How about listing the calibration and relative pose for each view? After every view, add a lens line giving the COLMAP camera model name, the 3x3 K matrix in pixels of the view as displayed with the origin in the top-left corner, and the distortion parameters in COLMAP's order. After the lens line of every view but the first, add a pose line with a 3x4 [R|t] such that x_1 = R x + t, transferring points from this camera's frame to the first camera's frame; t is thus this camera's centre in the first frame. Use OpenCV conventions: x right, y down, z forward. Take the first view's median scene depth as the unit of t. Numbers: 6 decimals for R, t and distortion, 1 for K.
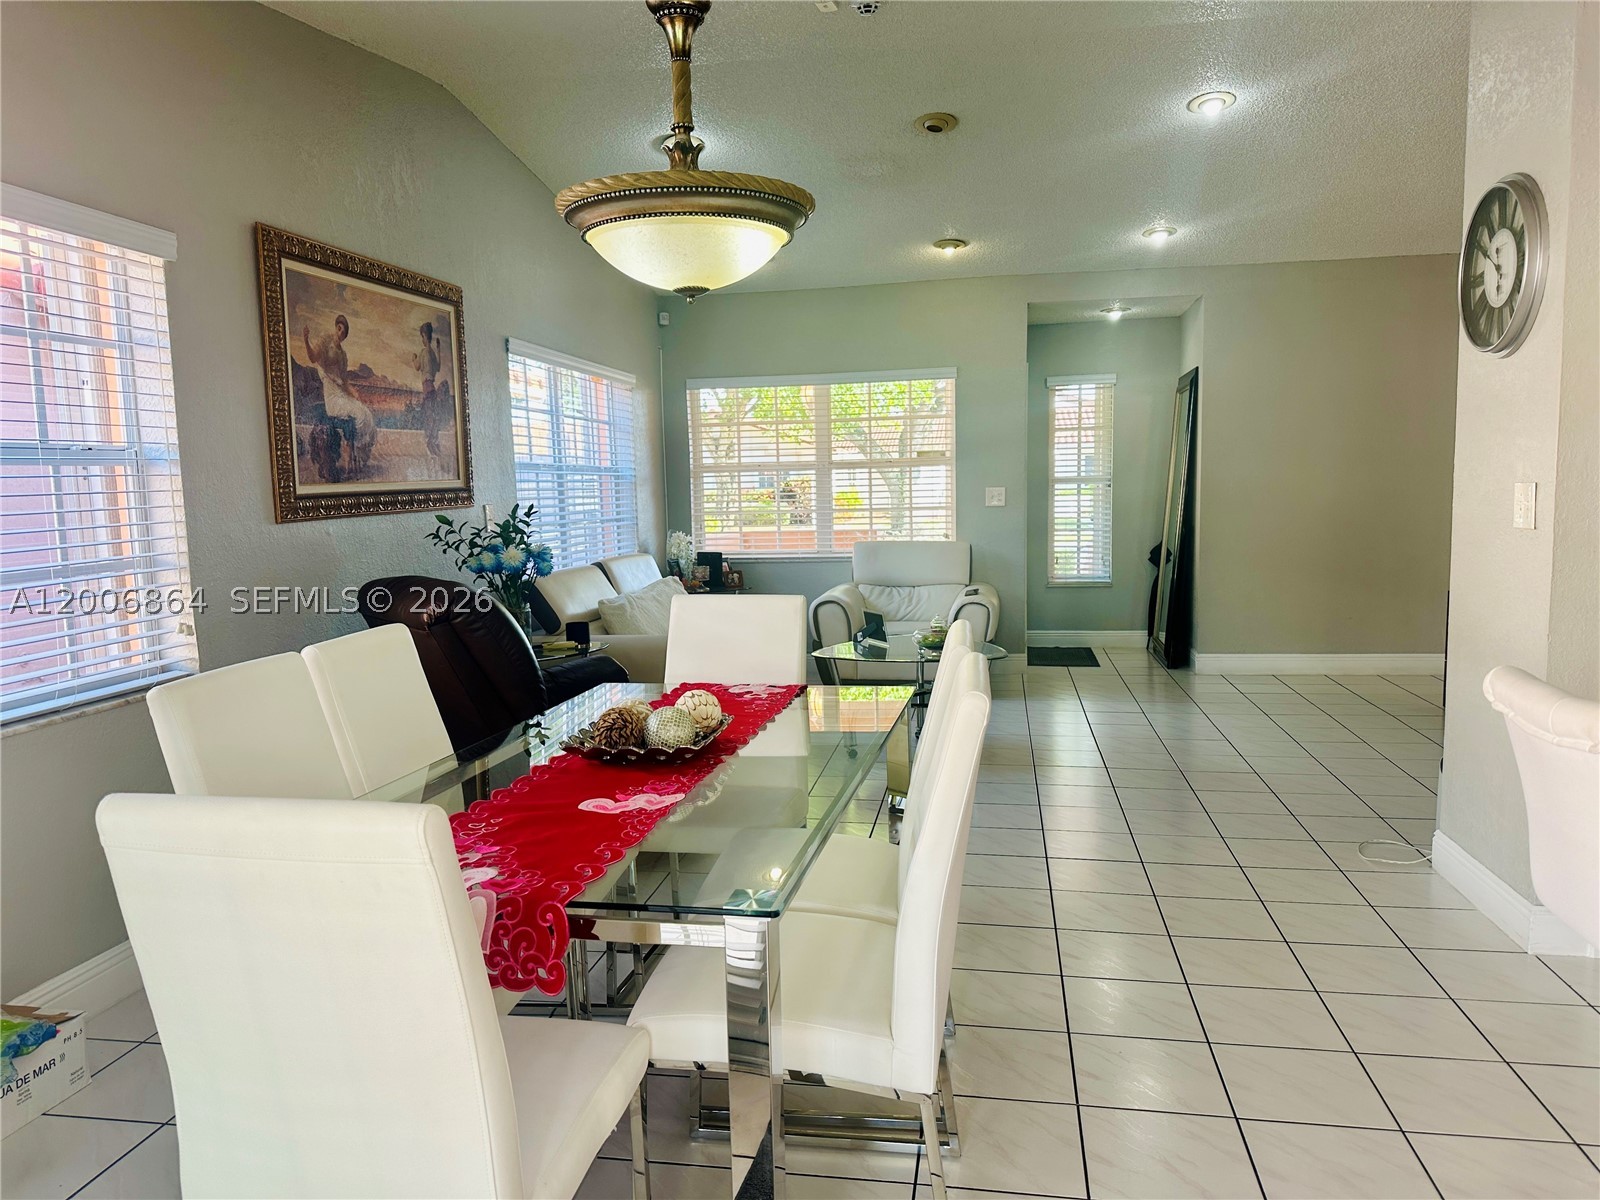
lens RADIAL K [[1121.0, 0, 800.0], [0, 1121.0, 600.0], [0, 0, 1]] dist [0.148588, -0.212695]
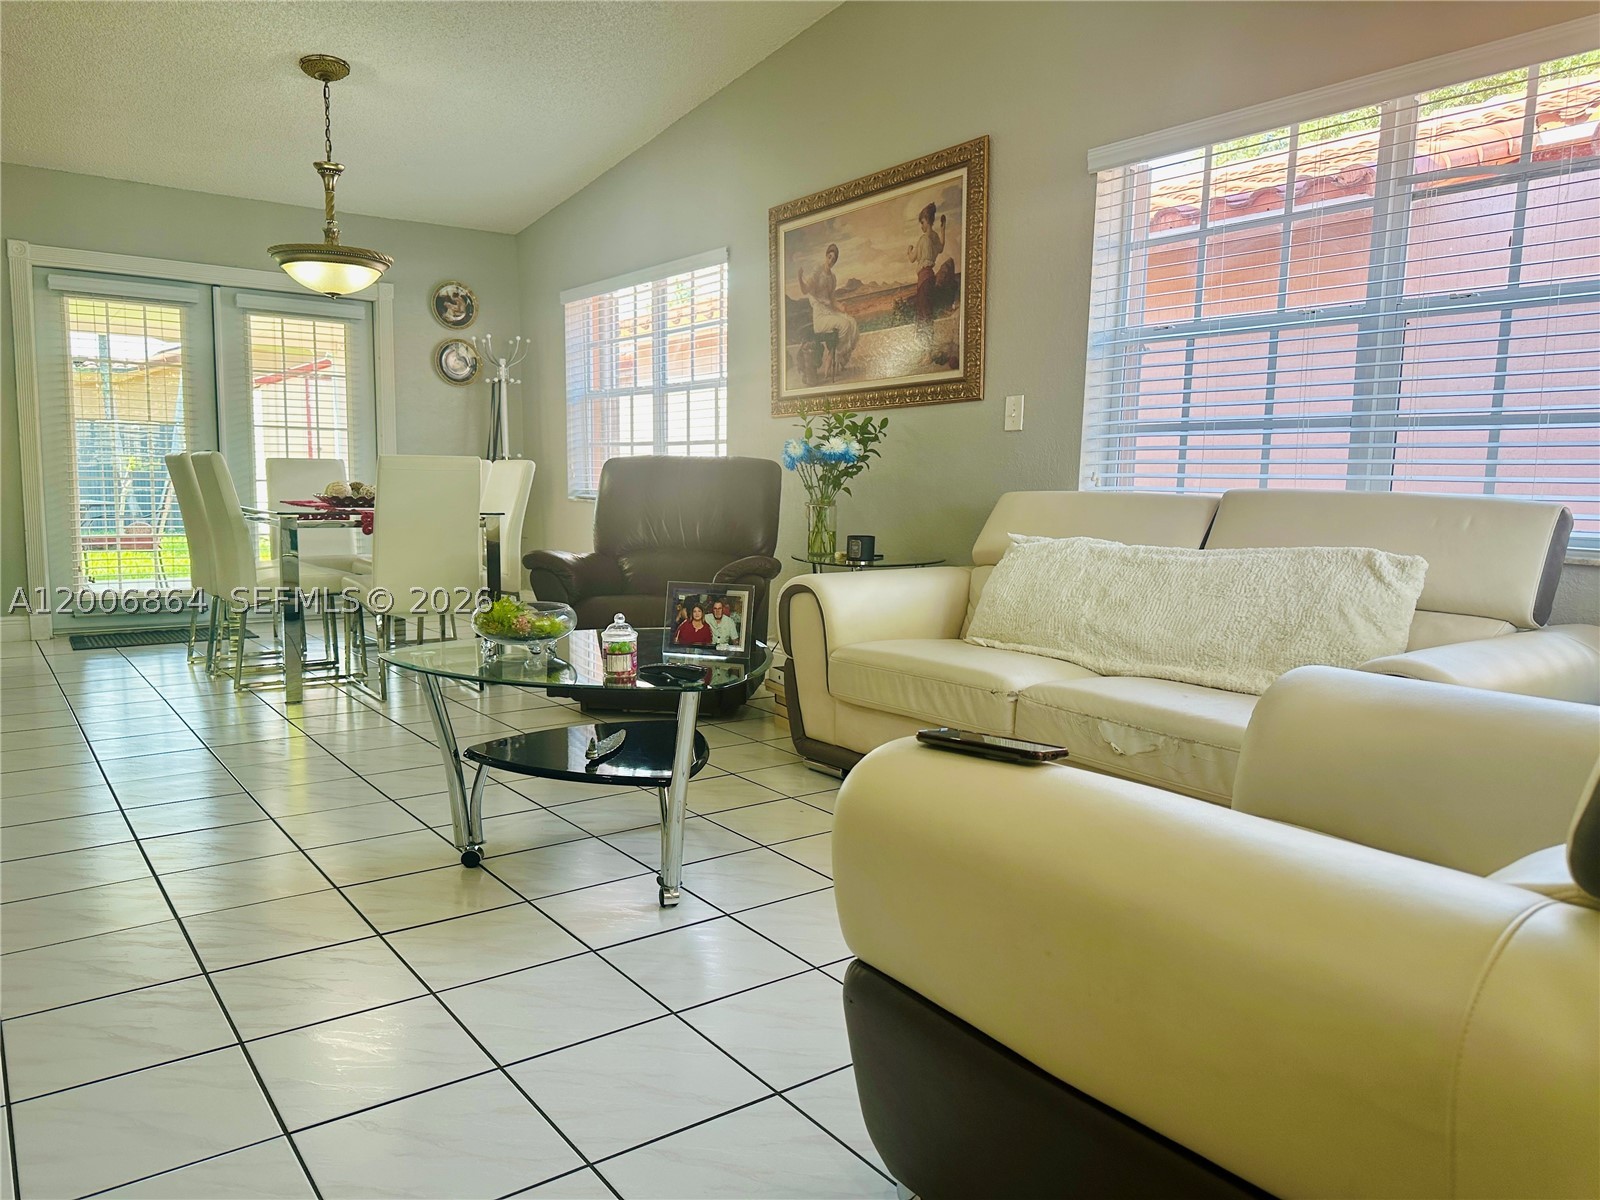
lens RADIAL K [[1121.0, 0, 800.0], [0, 1121.0, 600.0], [0, 0, 1]] dist [0.148588, -0.212695]
pose [[-0.690506, 0.105771, -0.715552, 0.508014], [-0.065084, 0.976153, 0.207099, -0.122612], [0.720393, 0.189574, -0.667155, 1.783060]]
